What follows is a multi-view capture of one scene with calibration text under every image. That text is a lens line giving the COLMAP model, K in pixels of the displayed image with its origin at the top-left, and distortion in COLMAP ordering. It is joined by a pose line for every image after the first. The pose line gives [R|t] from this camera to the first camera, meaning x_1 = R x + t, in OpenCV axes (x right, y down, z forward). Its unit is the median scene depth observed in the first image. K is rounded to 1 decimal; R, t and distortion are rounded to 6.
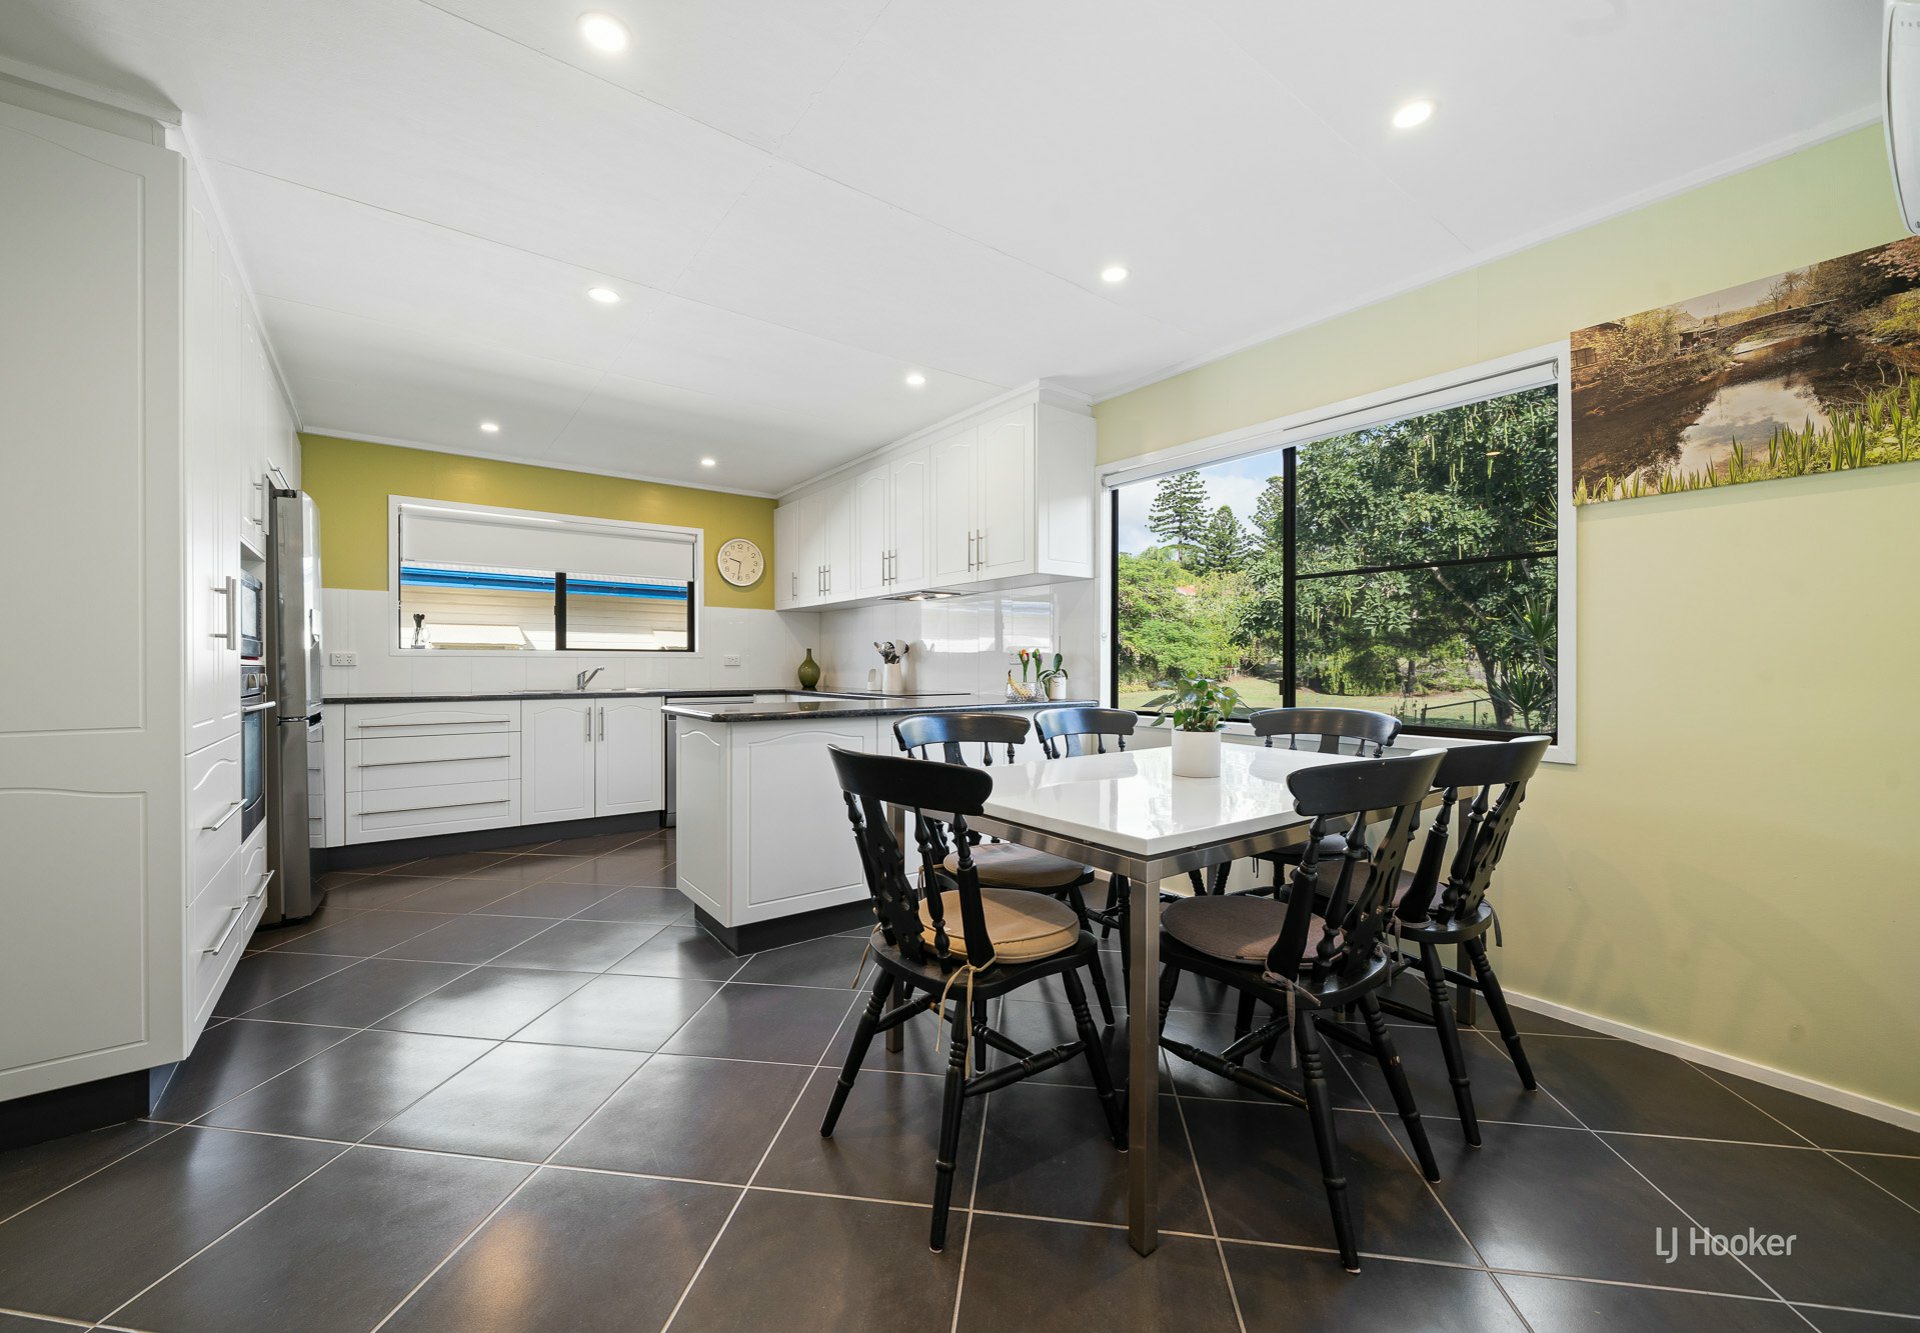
lens RADIAL K [[755.7, 0, 957.1], [0, 755.7, 668.0], [0, 0, 1]] dist [0.000057, -0.000577]
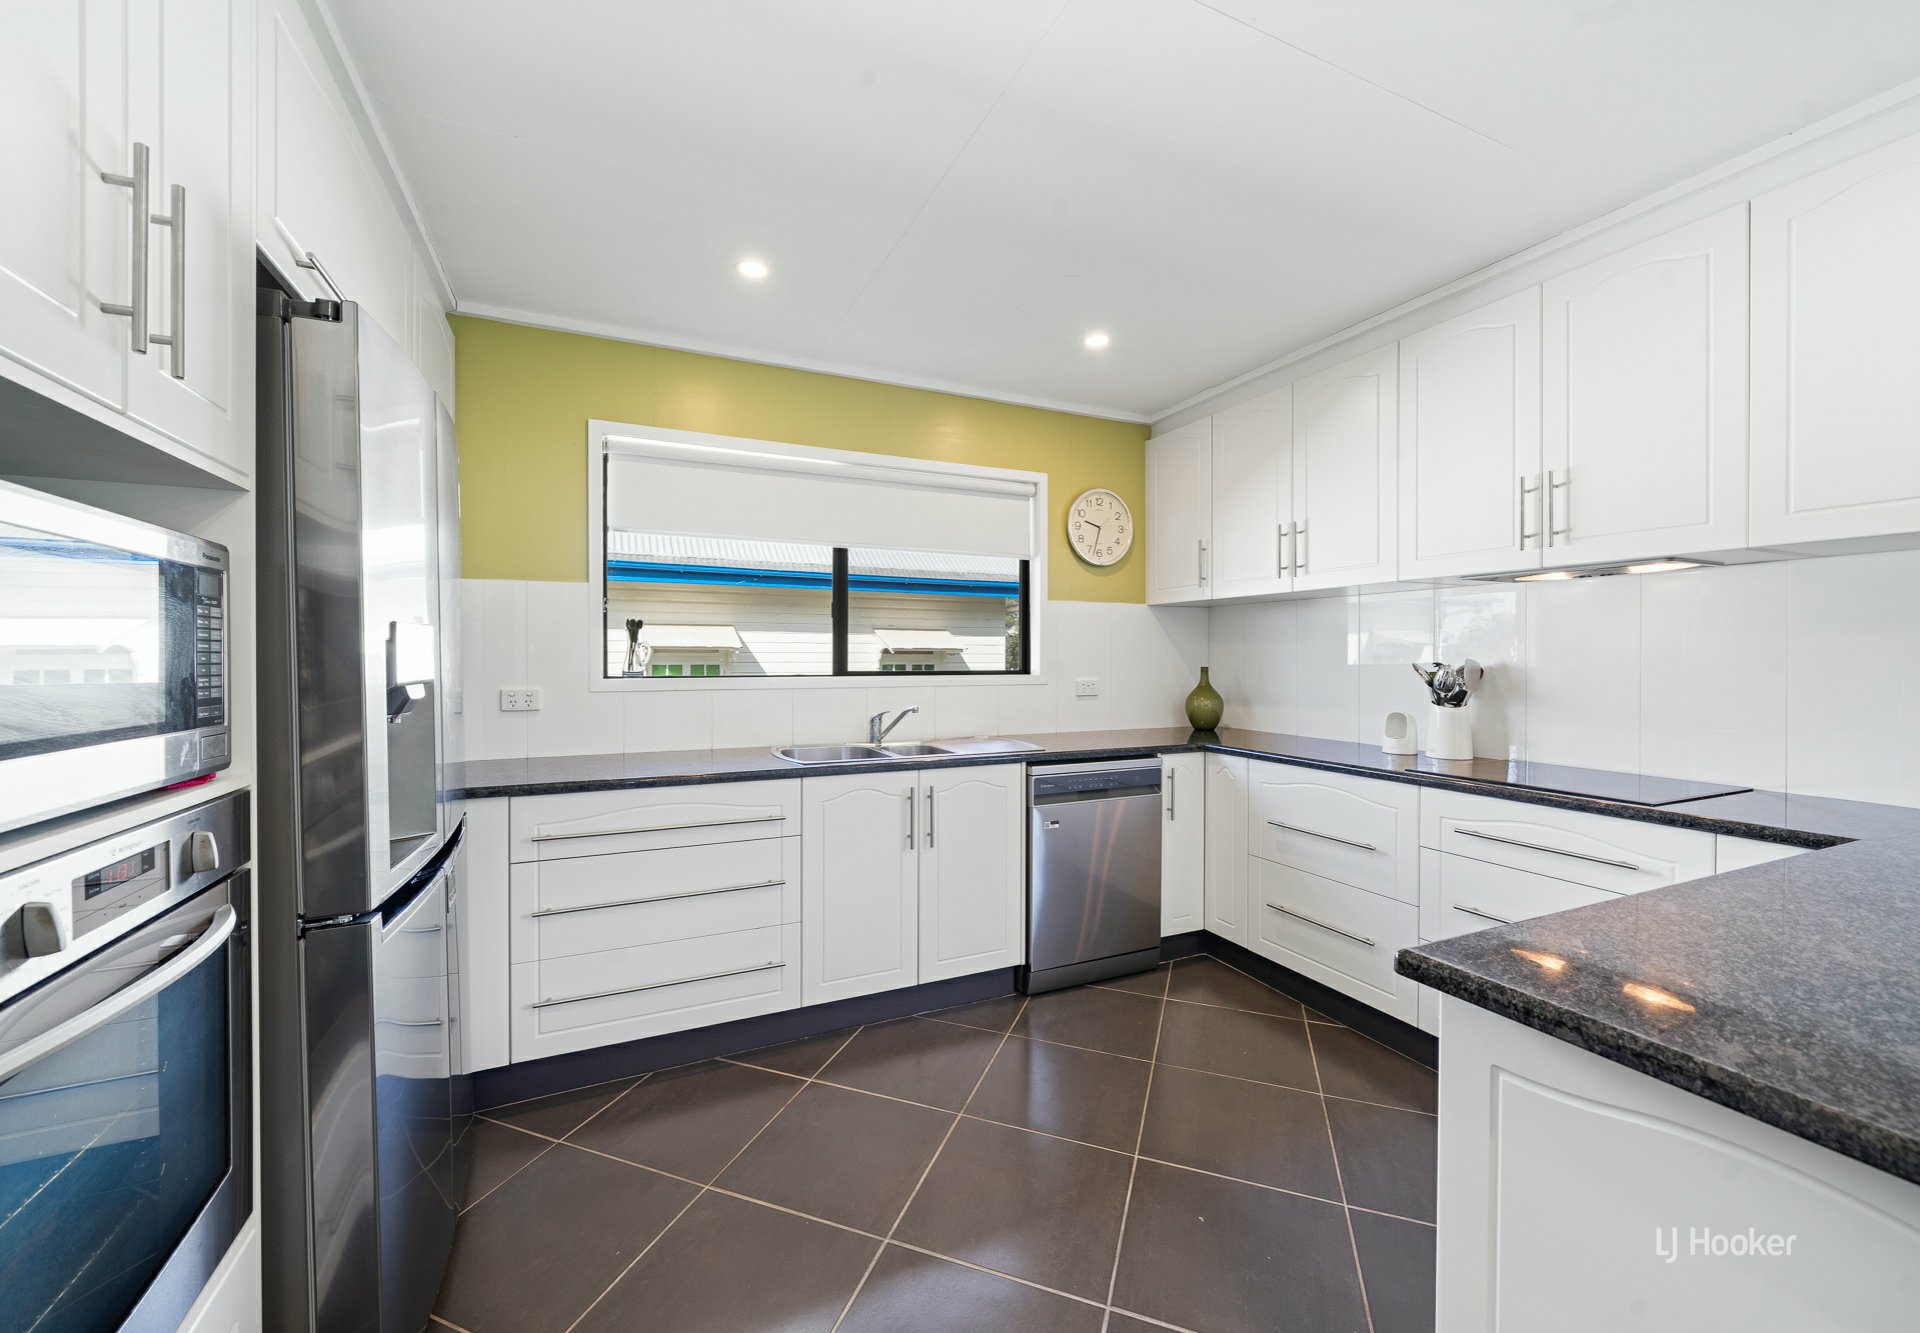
lens RADIAL K [[755.7, 0, 962.3], [0, 755.7, 661.9], [0, 0, 1]] dist [0.000057, -0.000577]
pose [[0.979167, 0.000572, -0.203058, -0.321217], [0.000055, 0.999995, 0.003084, -0.038383], [0.203059, -0.003031, 0.979162, 0.445993]]
